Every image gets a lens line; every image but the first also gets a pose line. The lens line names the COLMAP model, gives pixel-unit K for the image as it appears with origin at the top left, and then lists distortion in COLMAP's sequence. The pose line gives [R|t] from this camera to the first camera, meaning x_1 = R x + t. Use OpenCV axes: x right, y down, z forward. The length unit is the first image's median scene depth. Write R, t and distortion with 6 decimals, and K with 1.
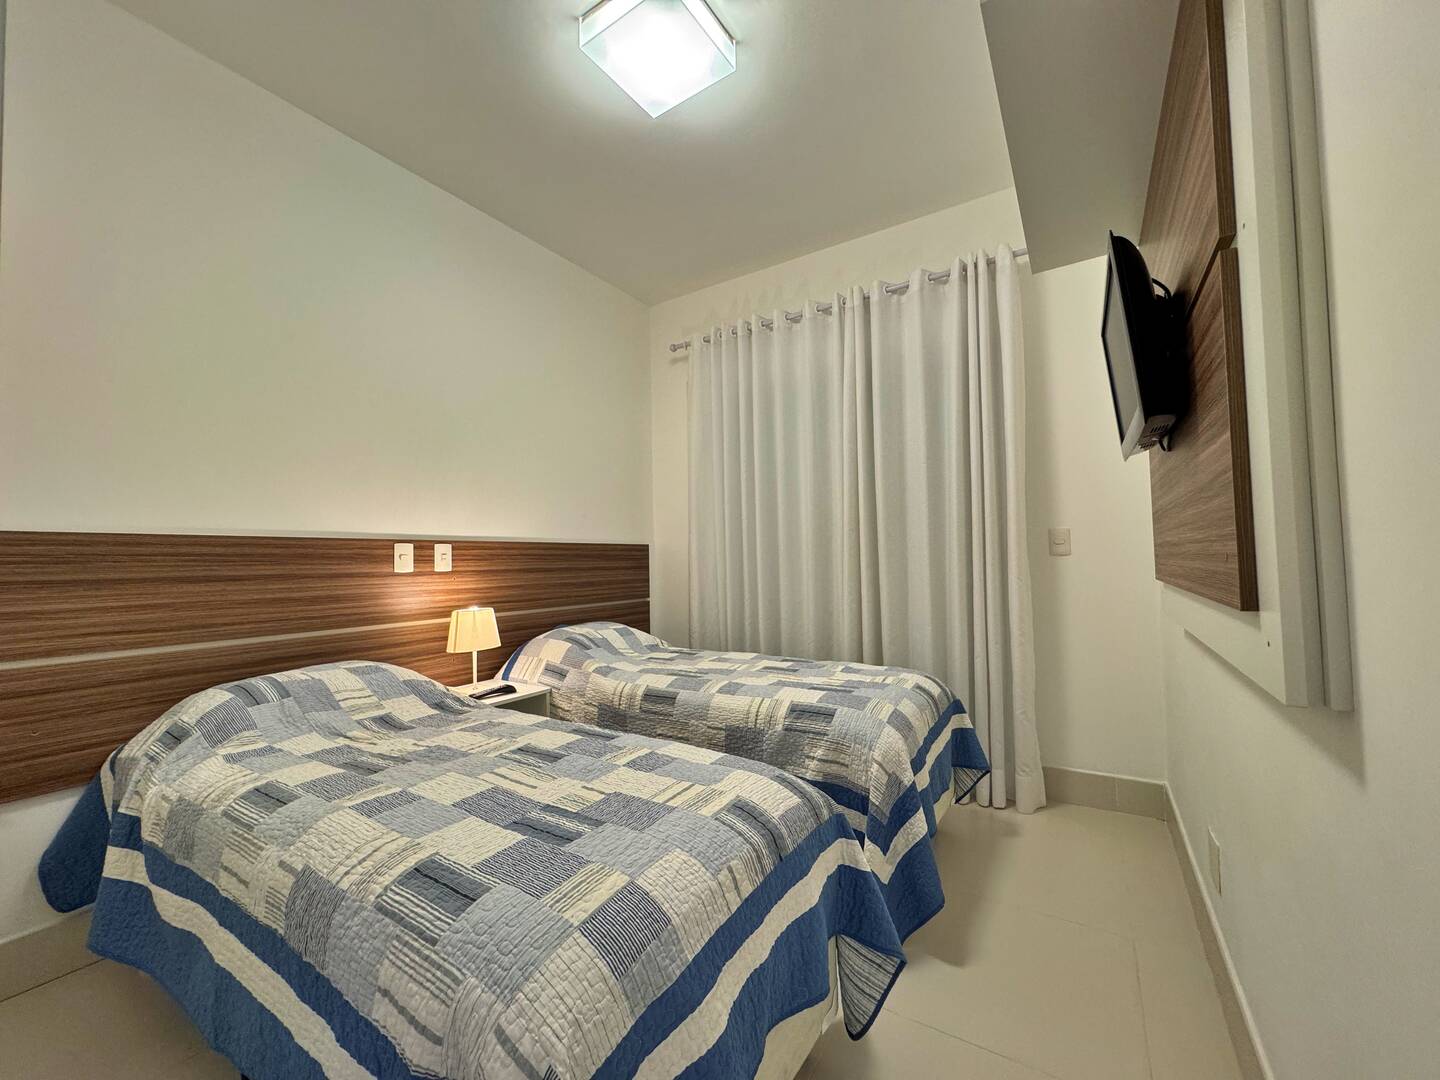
lens RADIAL K [[572.5, 0, 719.4], [0, 572.5, 540.4], [0, 0, 1]] dist [-0.002792, 0.000008]
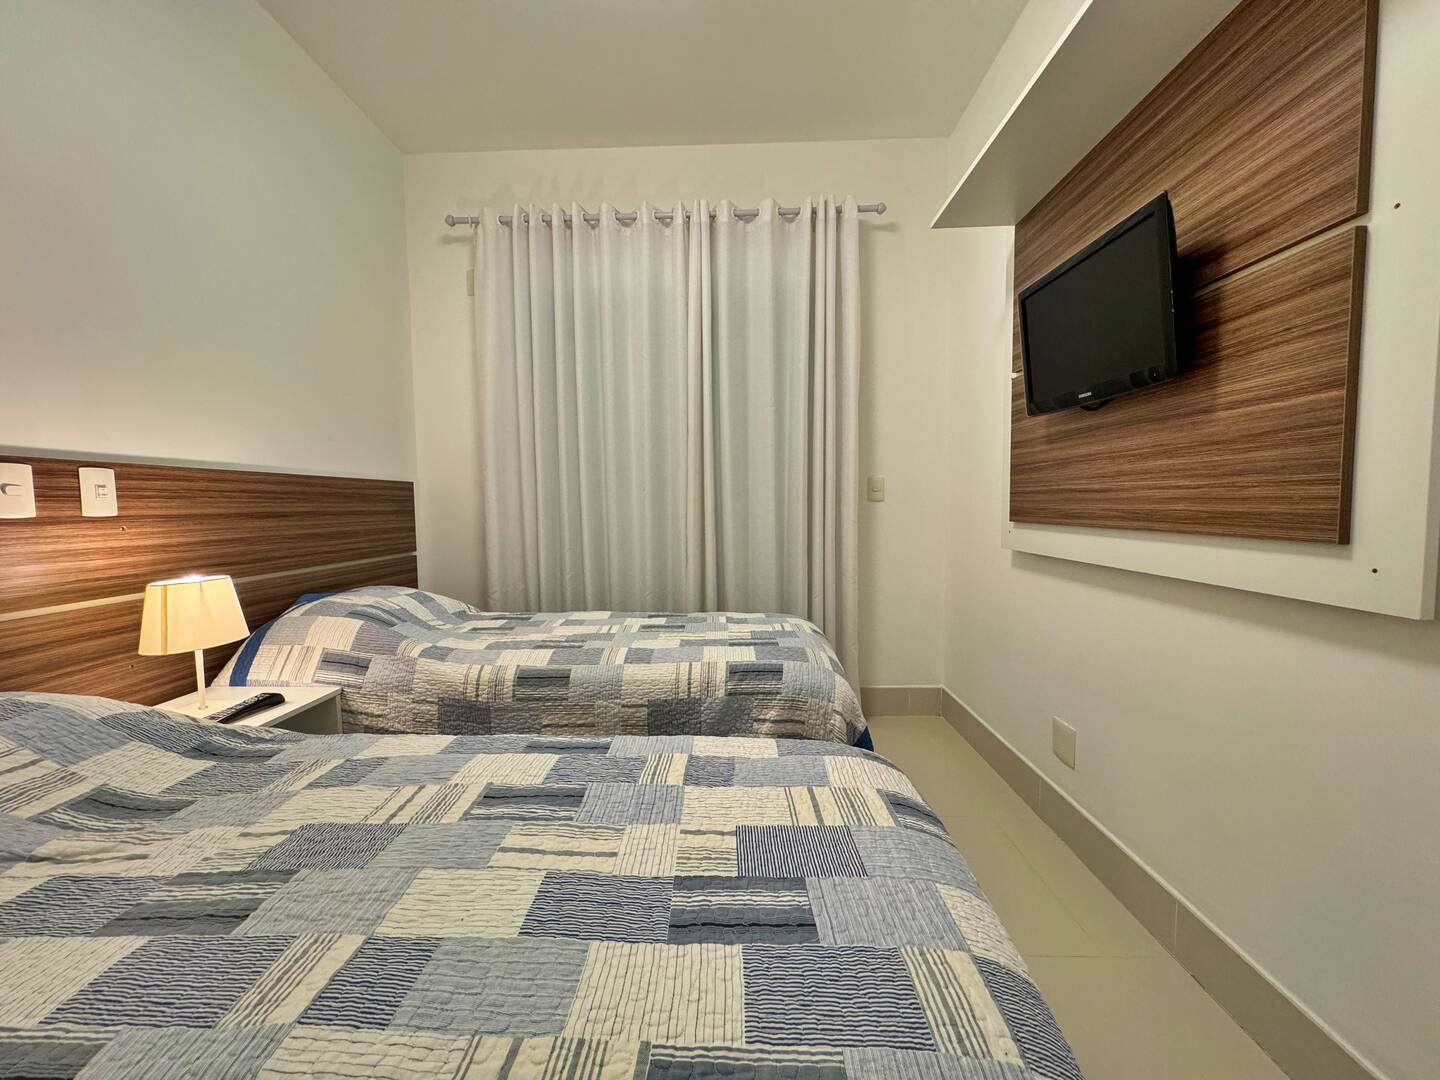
lens RADIAL K [[572.5, 0, 719.4], [0, 572.5, 540.4], [0, 0, 1]] dist [-0.002792, 0.000008]
pose [[0.858304, -0.022559, 0.512646, -0.304659], [-0.024954, 0.996016, 0.085609, 0.017000], [-0.512534, -0.086272, 0.854322, 0.244348]]
